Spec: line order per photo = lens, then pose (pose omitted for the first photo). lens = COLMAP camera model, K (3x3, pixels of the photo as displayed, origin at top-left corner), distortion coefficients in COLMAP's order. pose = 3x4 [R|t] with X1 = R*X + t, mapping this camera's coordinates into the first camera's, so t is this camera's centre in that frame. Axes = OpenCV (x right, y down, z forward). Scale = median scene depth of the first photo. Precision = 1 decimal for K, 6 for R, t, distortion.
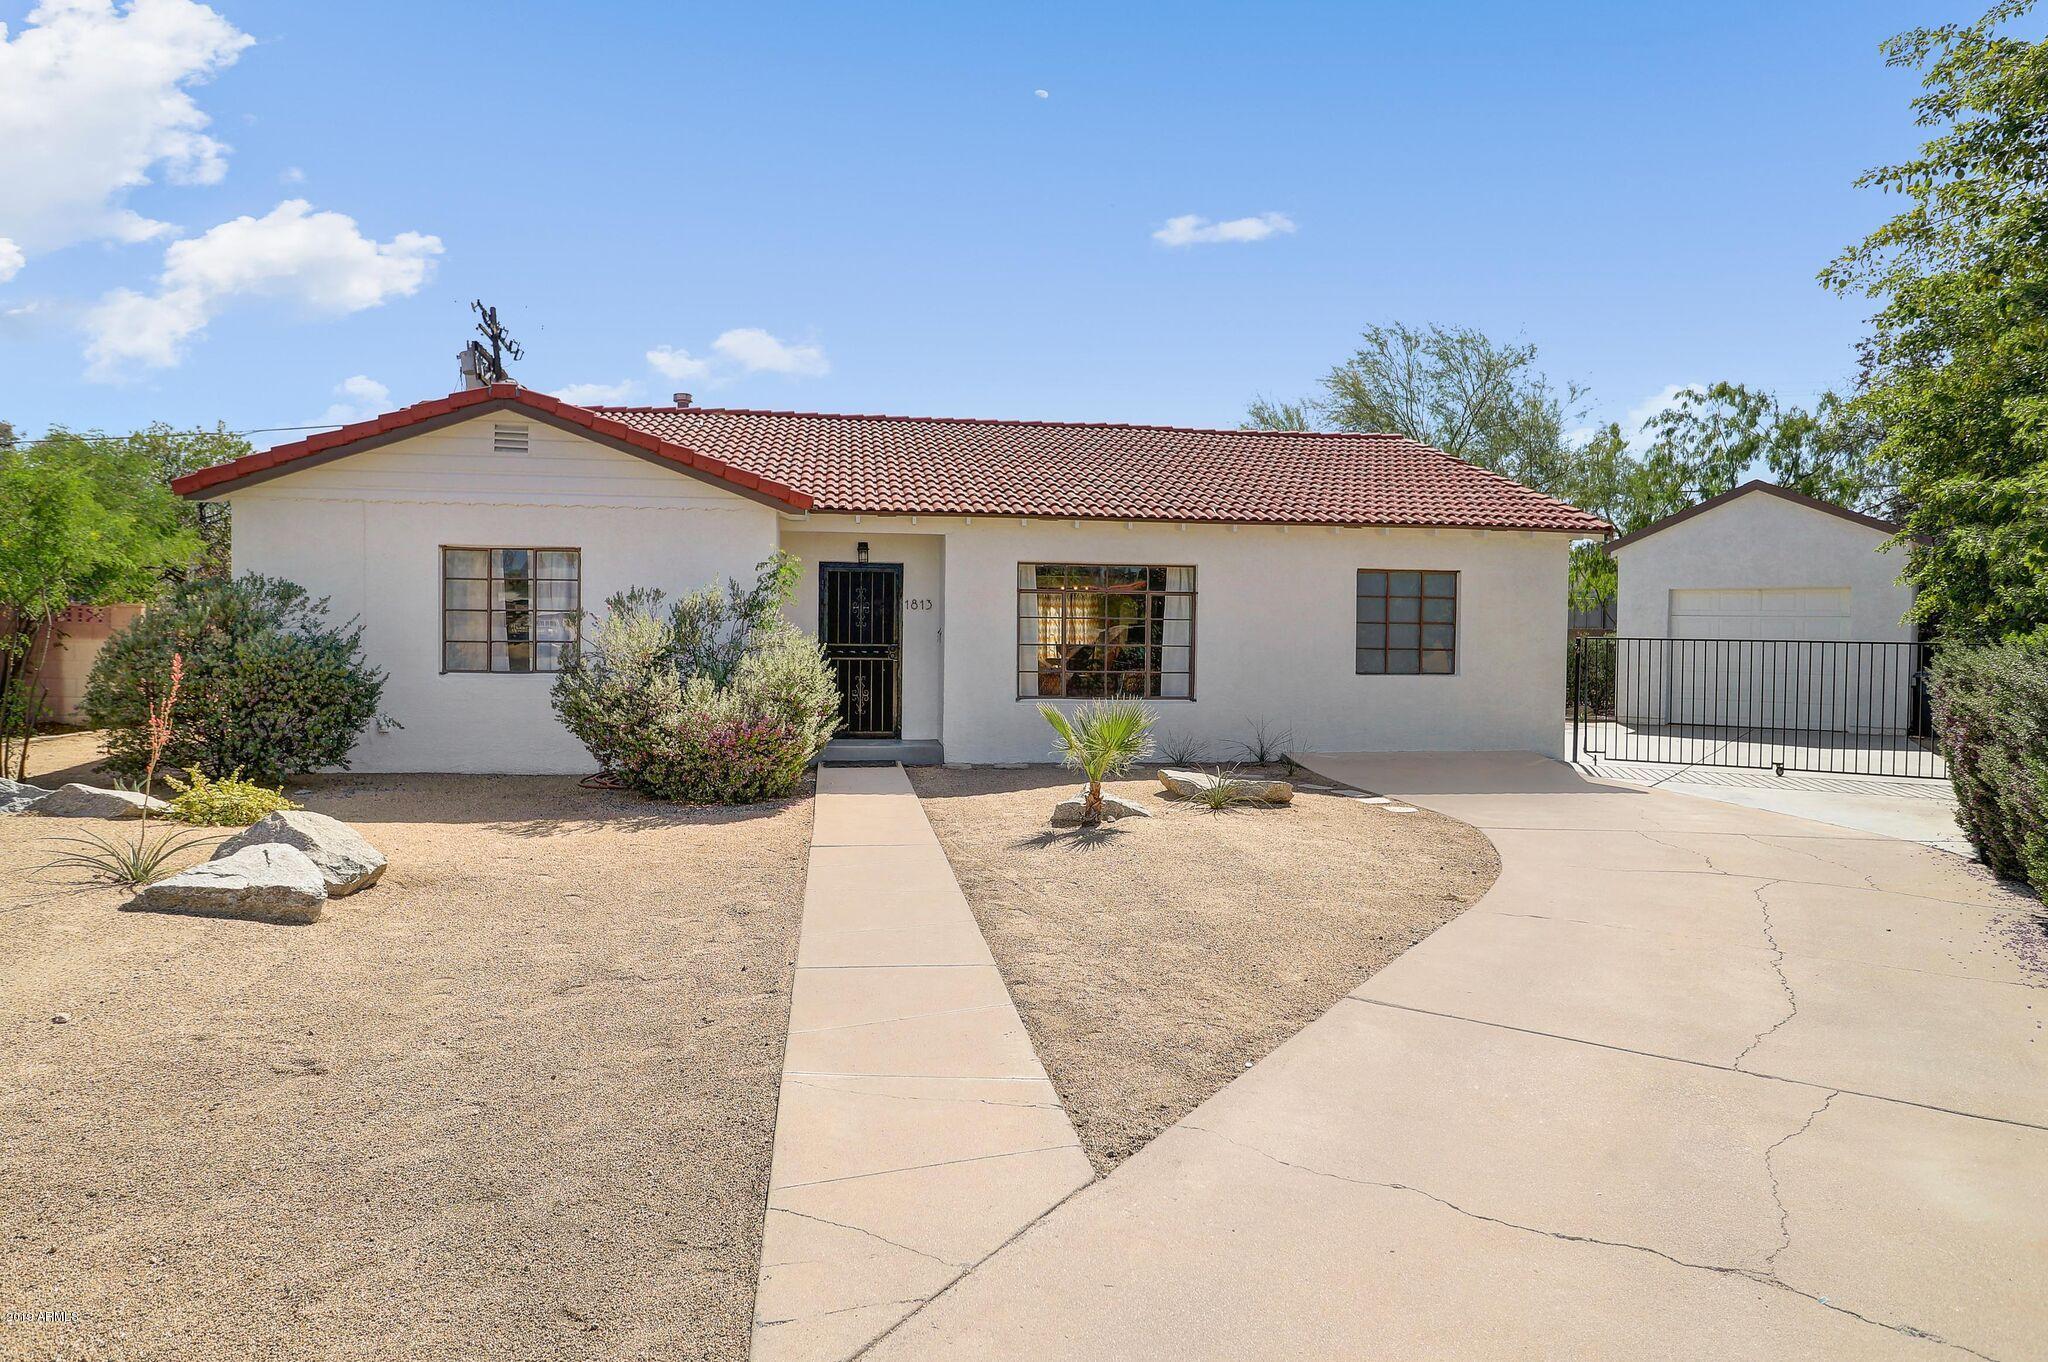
lens RADIAL K [[1121.0, 0, 1025.5], [0, 1121.0, 674.1], [0, 0, 1]] dist [-0.002136, 0.001142]
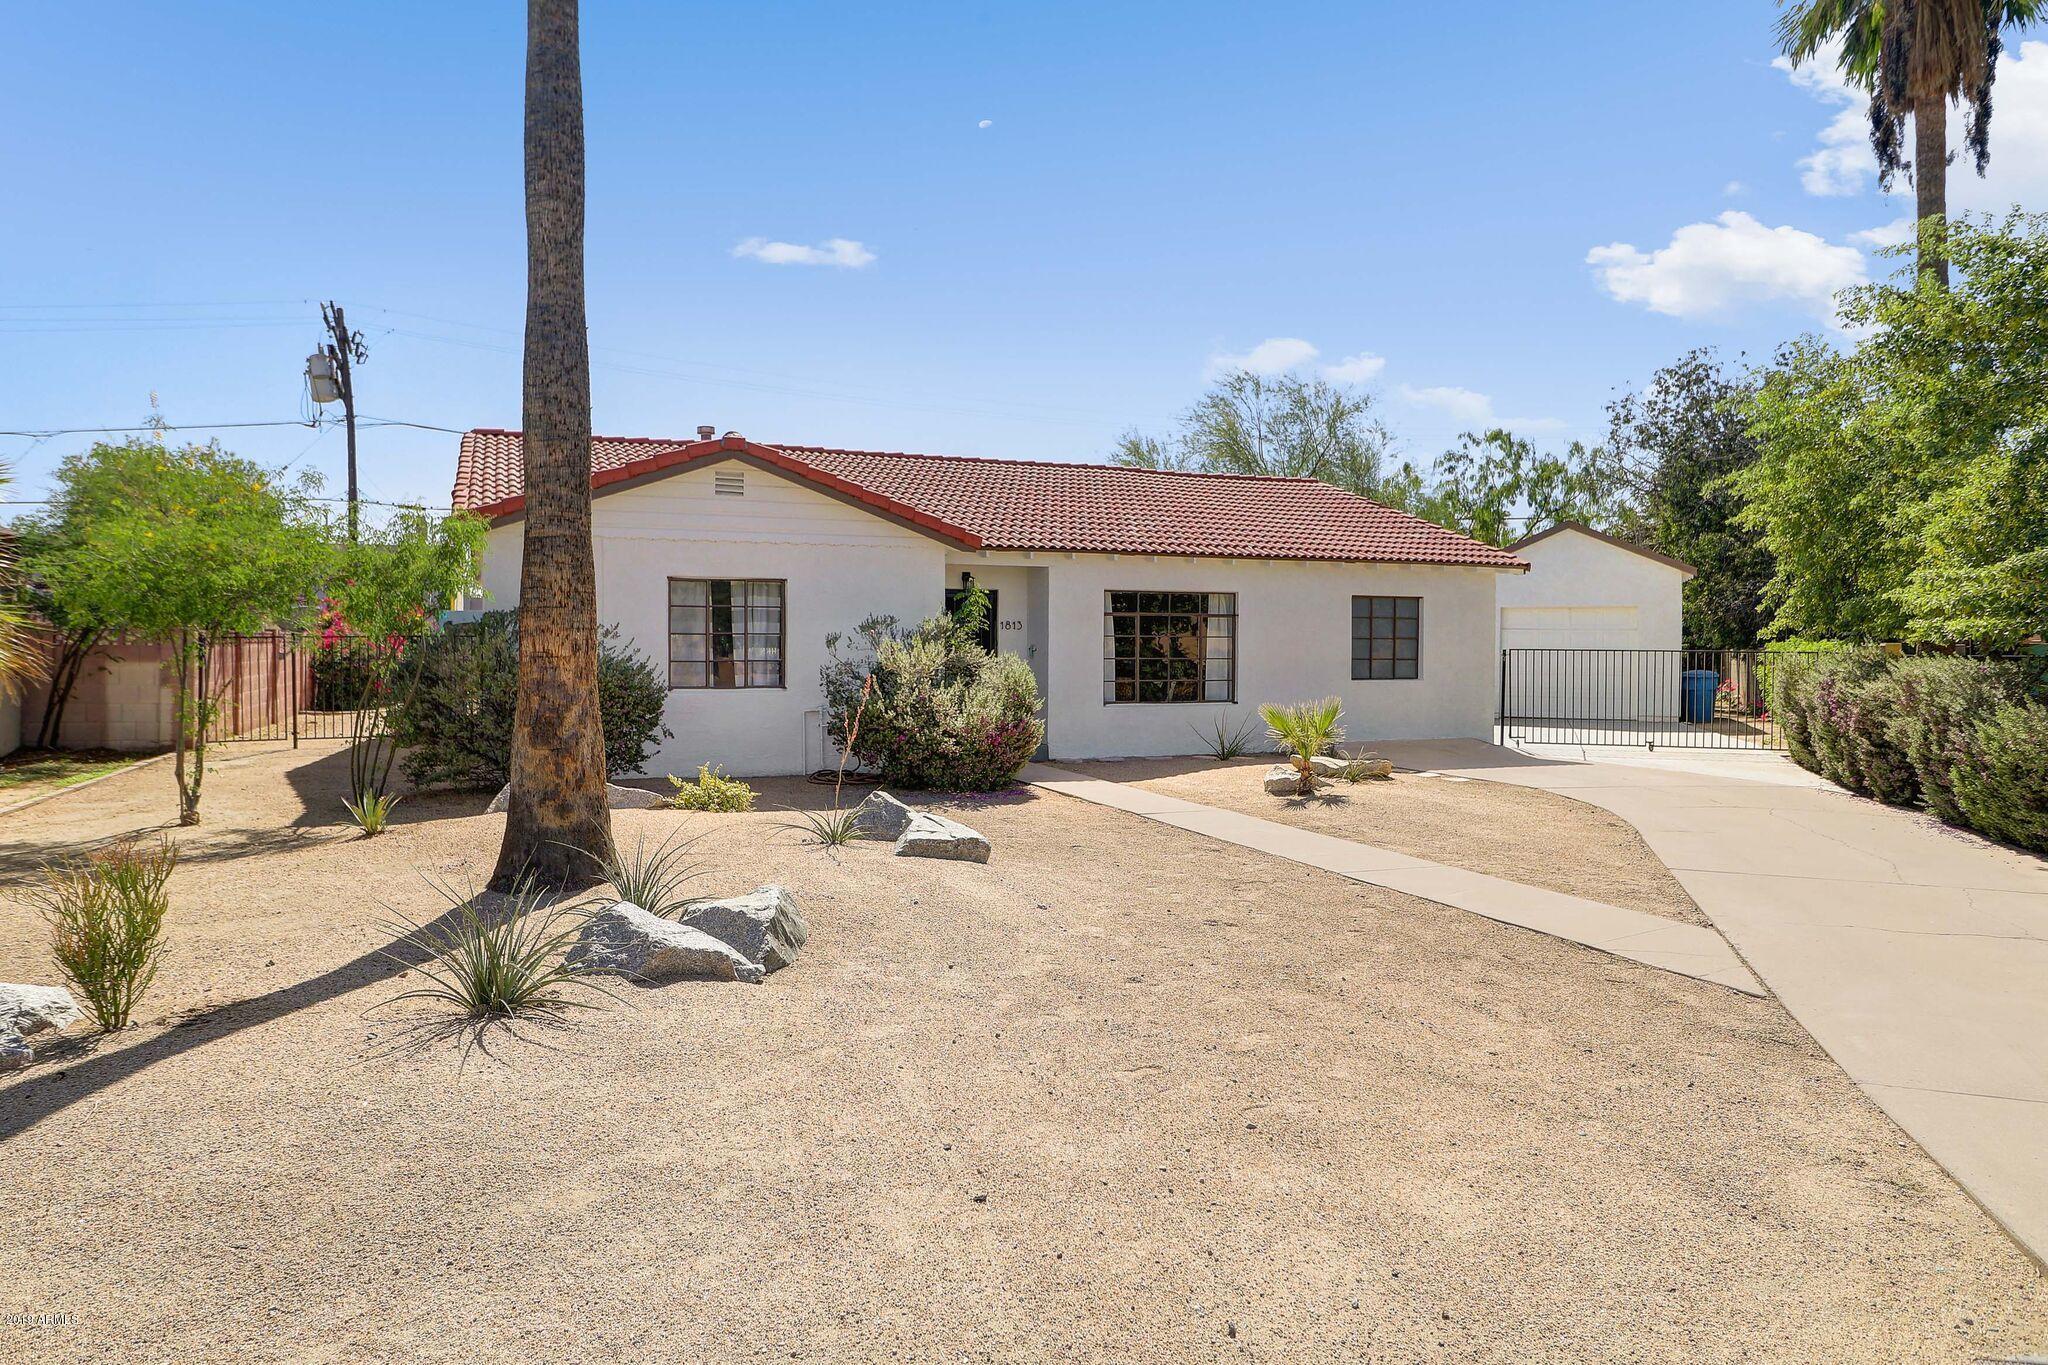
lens RADIAL K [[1121.0, 0, 1021.5], [0, 1121.0, 687.5], [0, 0, 1]] dist [-0.002136, 0.001142]
pose [[0.977392, -0.015362, 0.210878, -0.217812], [0.014837, 0.999882, 0.004073, -0.001246], [-0.210915, -0.000852, 0.977504, -0.096269]]
